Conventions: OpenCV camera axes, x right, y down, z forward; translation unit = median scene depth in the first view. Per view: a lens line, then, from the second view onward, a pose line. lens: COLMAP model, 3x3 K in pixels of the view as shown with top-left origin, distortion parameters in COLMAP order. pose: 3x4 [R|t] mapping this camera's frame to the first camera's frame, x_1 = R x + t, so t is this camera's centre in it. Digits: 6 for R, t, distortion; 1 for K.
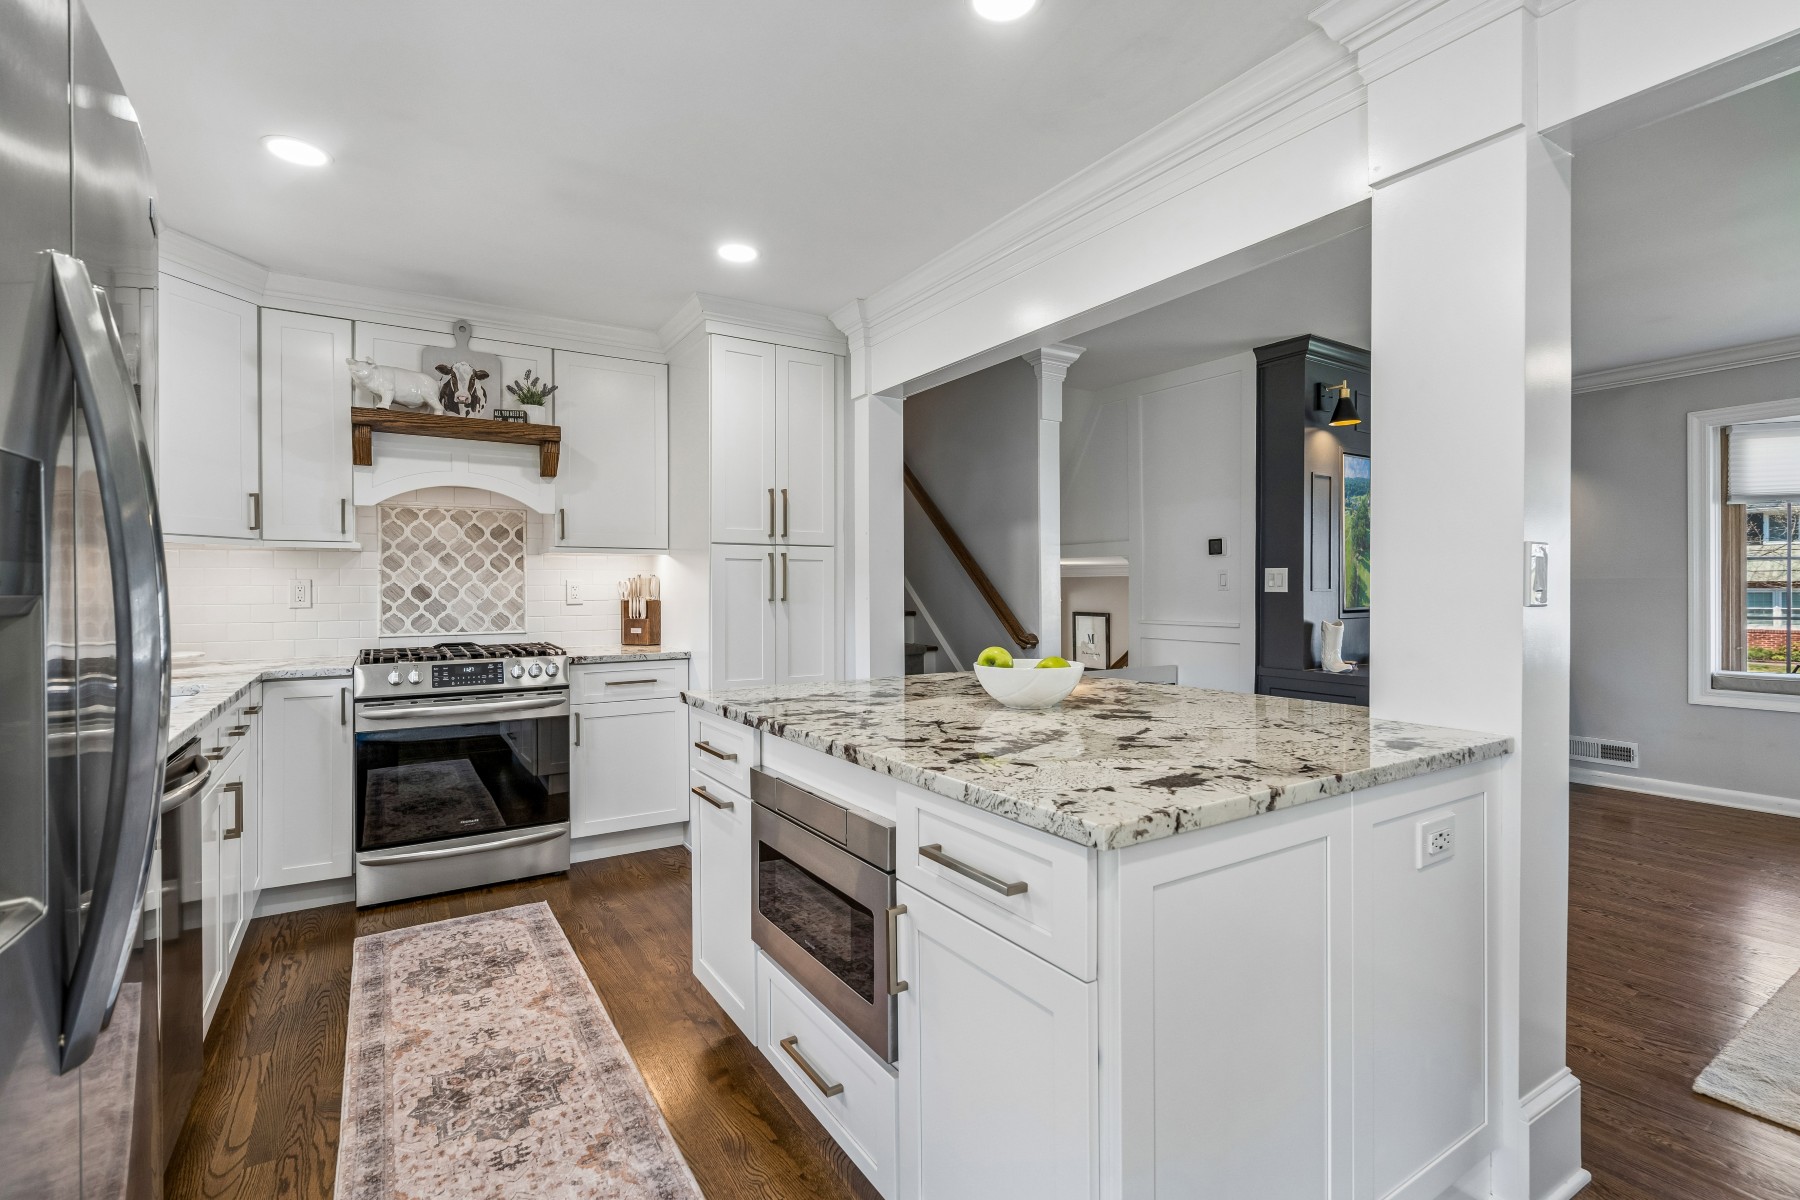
lens RADIAL K [[819.7, 0, 899.3], [0, 819.7, 598.9], [0, 0, 1]] dist [-0.005333, 0.001720]
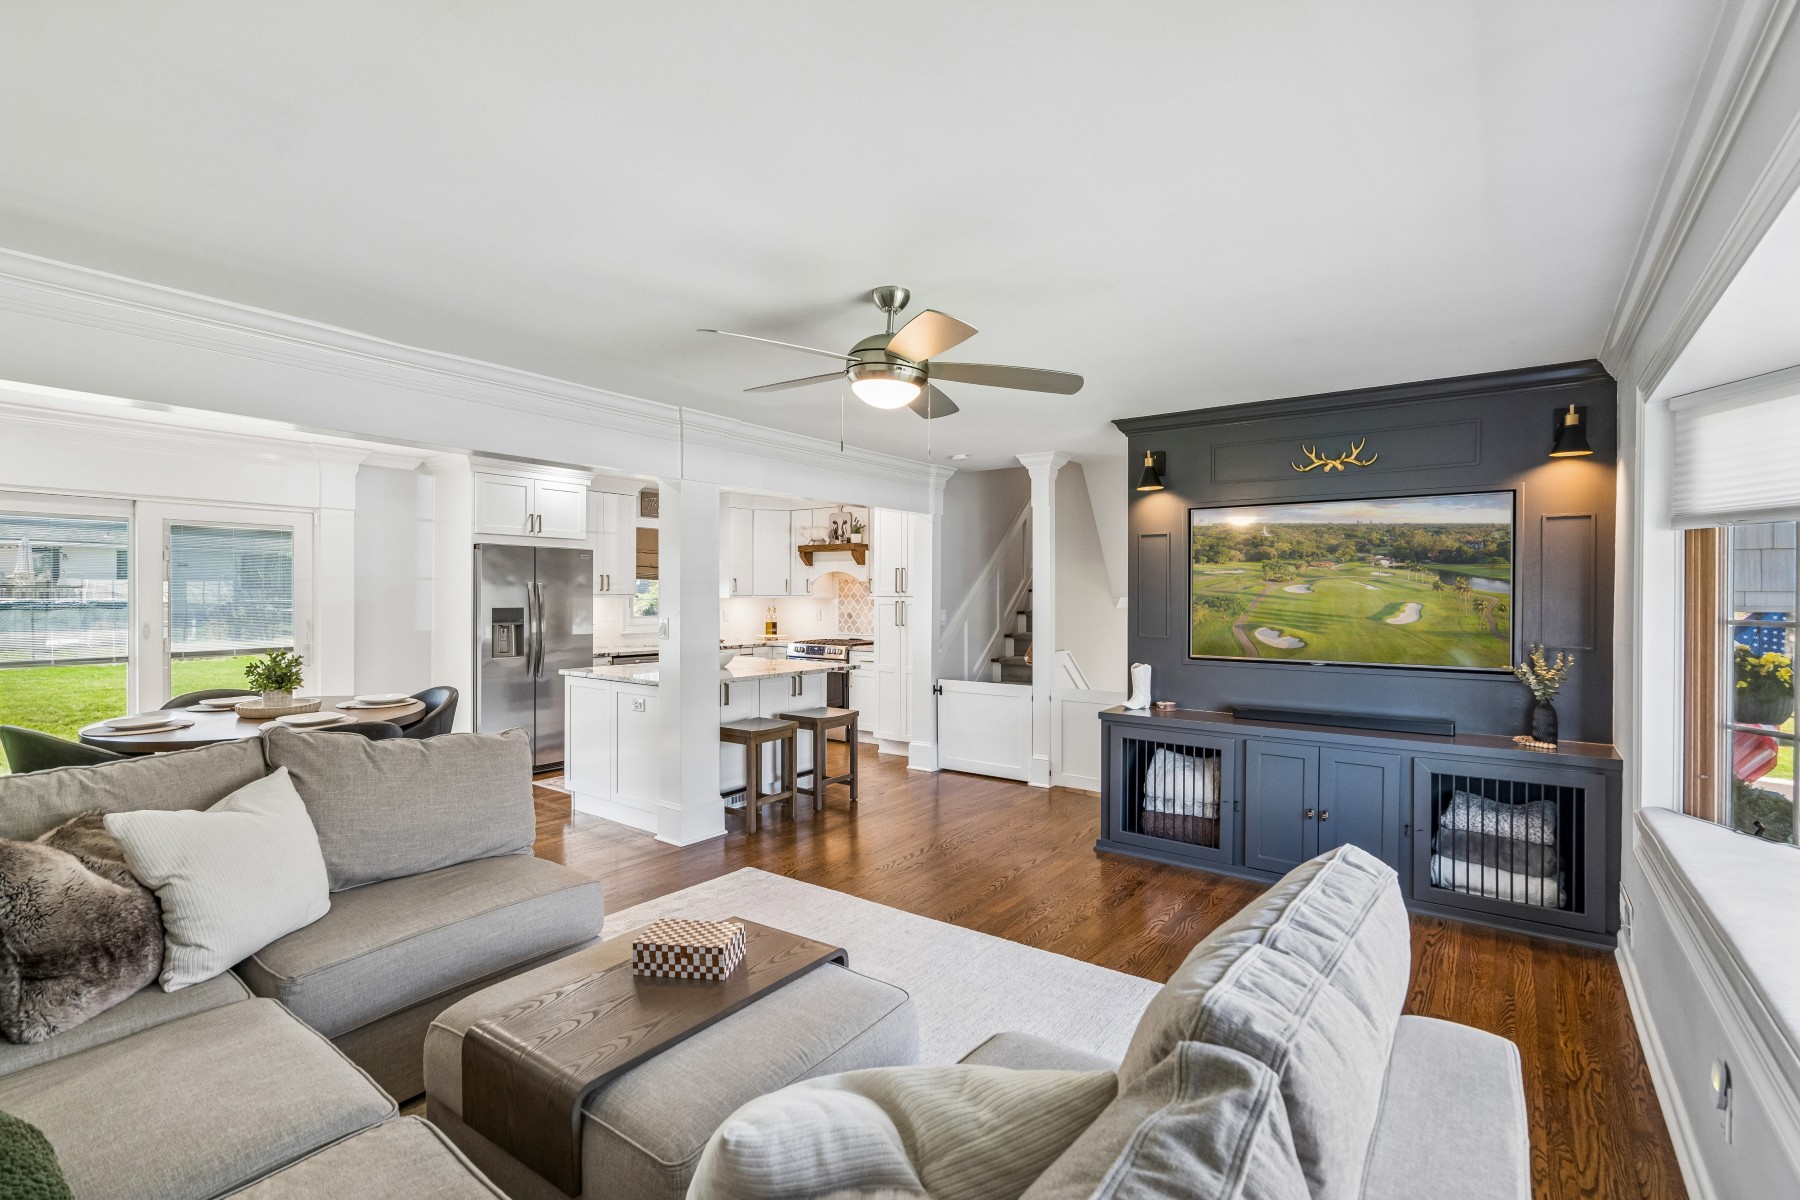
lens RADIAL K [[819.7, 0, 880.7], [0, 819.7, 598.7], [0, 0, 1]] dist [-0.005333, 0.001720]
pose [[0.343216, 0.010398, -0.939199, 1.692391], [-0.016981, 0.999844, 0.004864, -0.072507], [0.939103, 0.014279, 0.343339, 0.306430]]
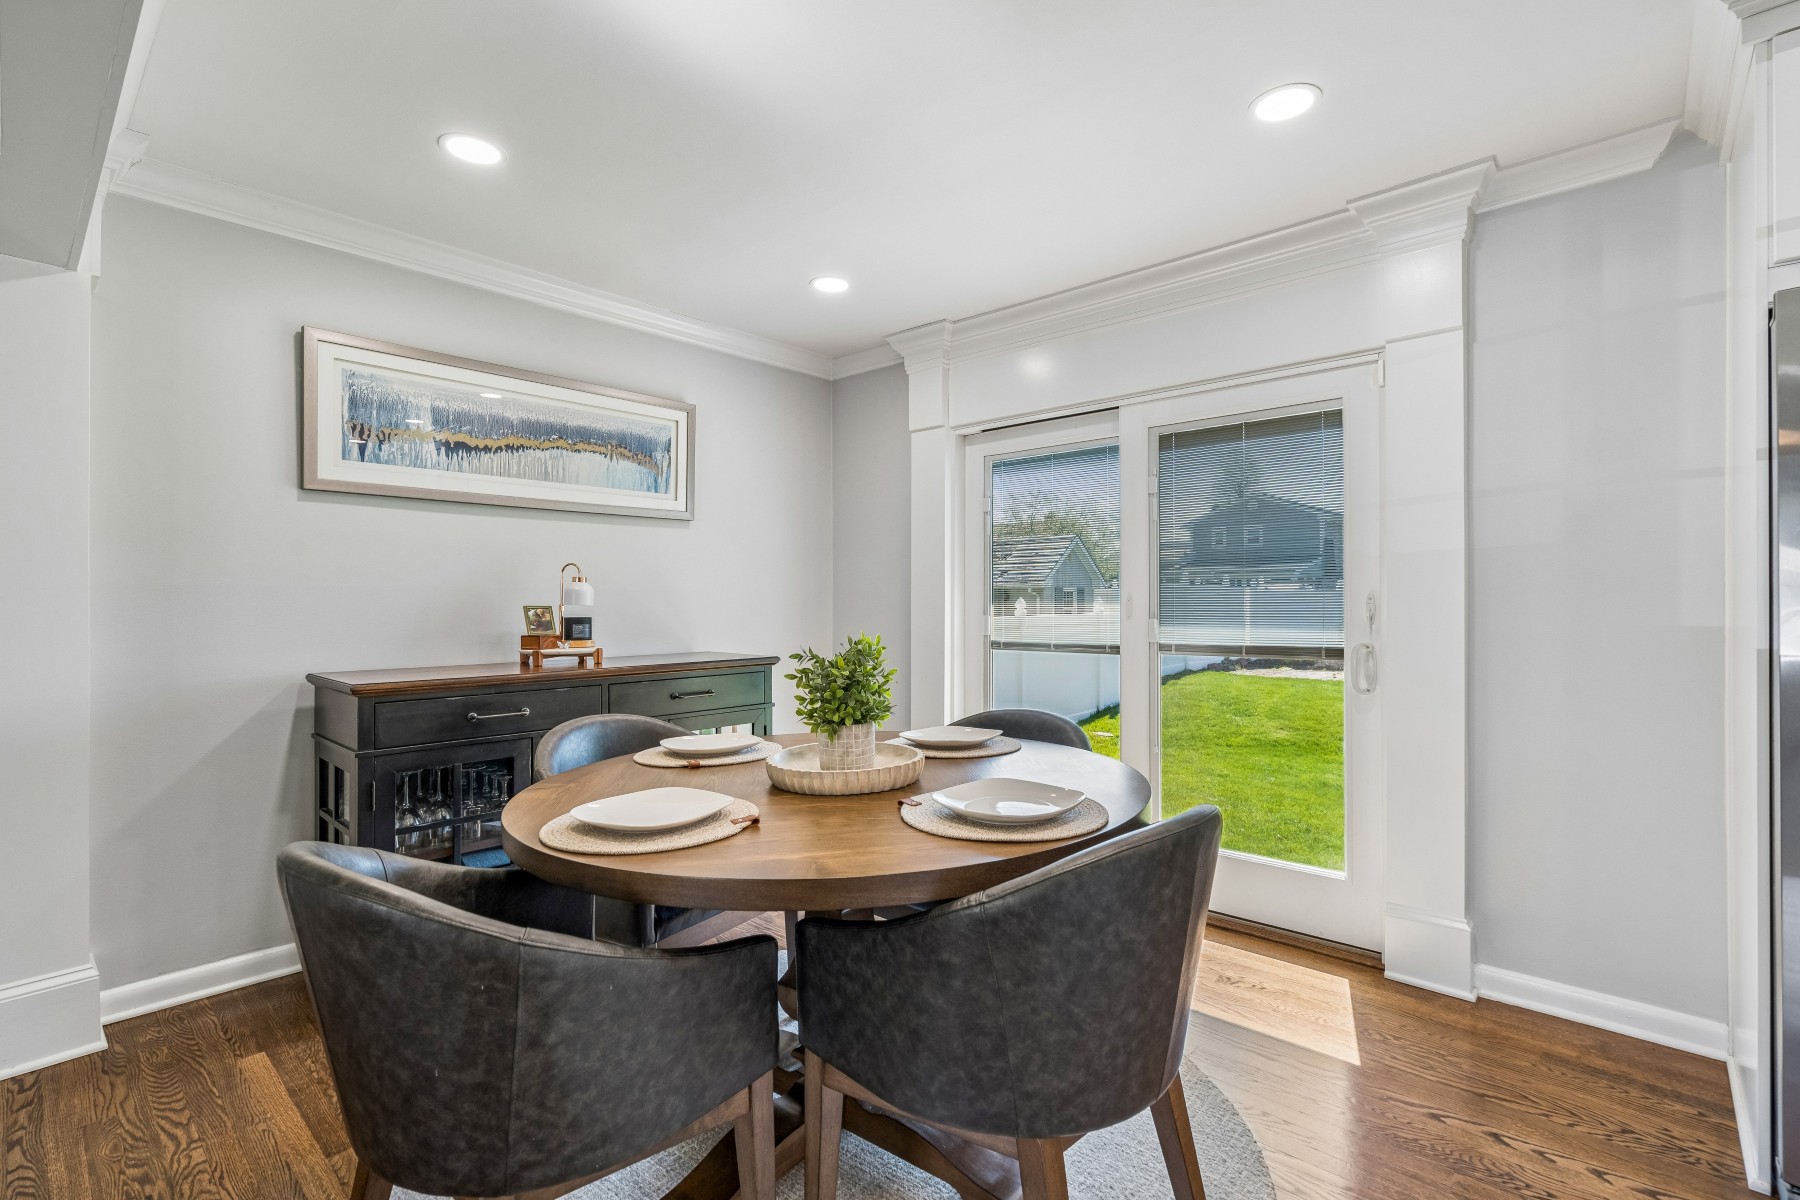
lens RADIAL K [[819.7, 0, 902.3], [0, 819.7, 590.0], [0, 0, 1]] dist [-0.005333, 0.001720]
pose [[-0.964183, 0.002519, -0.265227, 0.400969], [0.003733, 0.999985, -0.004073, -0.004075], [0.265213, -0.004917, -0.964177, 0.413129]]
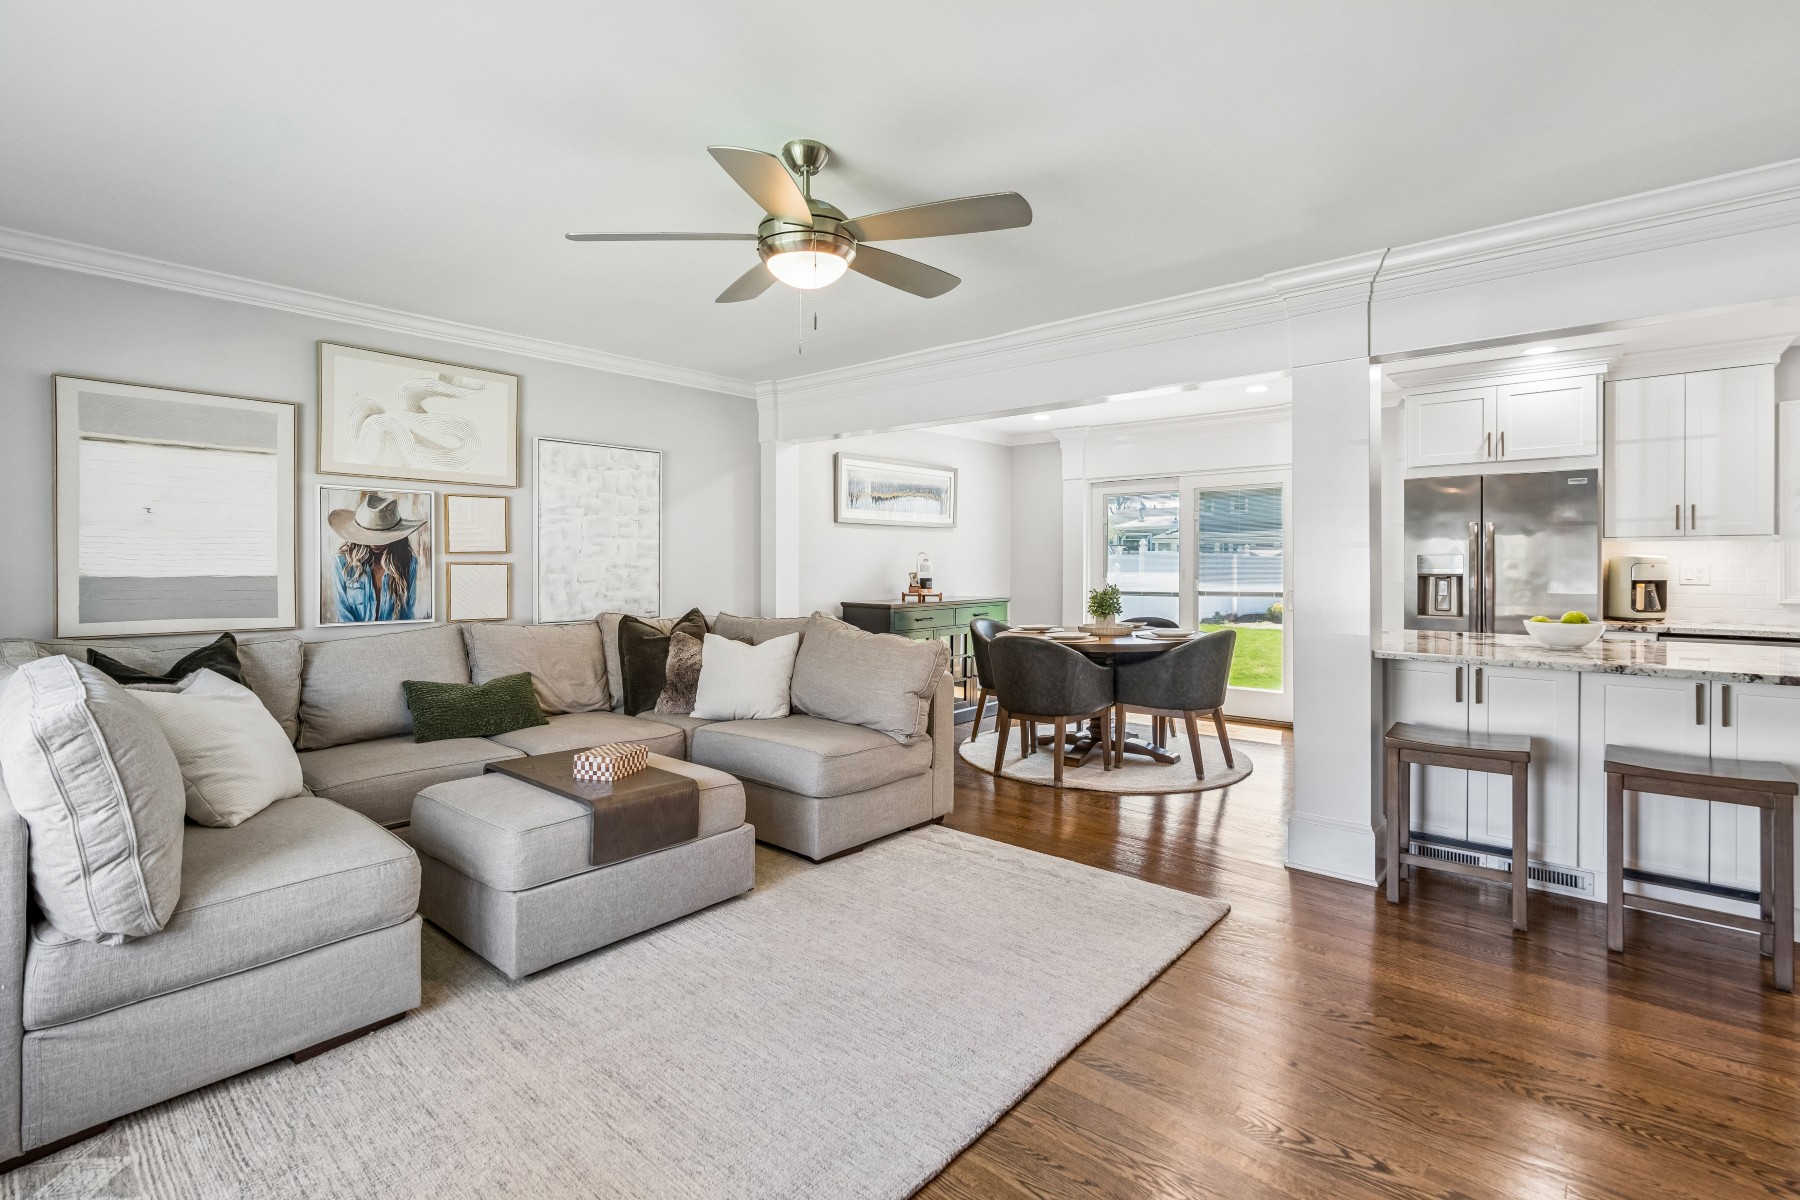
lens RADIAL K [[819.7, 0, 898.4], [0, 819.7, 566.6], [0, 0, 1]] dist [-0.005333, 0.001720]
pose [[-0.961207, 0.005493, -0.275773, 1.073914], [0.001093, 0.999870, 0.016107, -0.035452], [0.275826, 0.015180, -0.961088, 1.241070]]
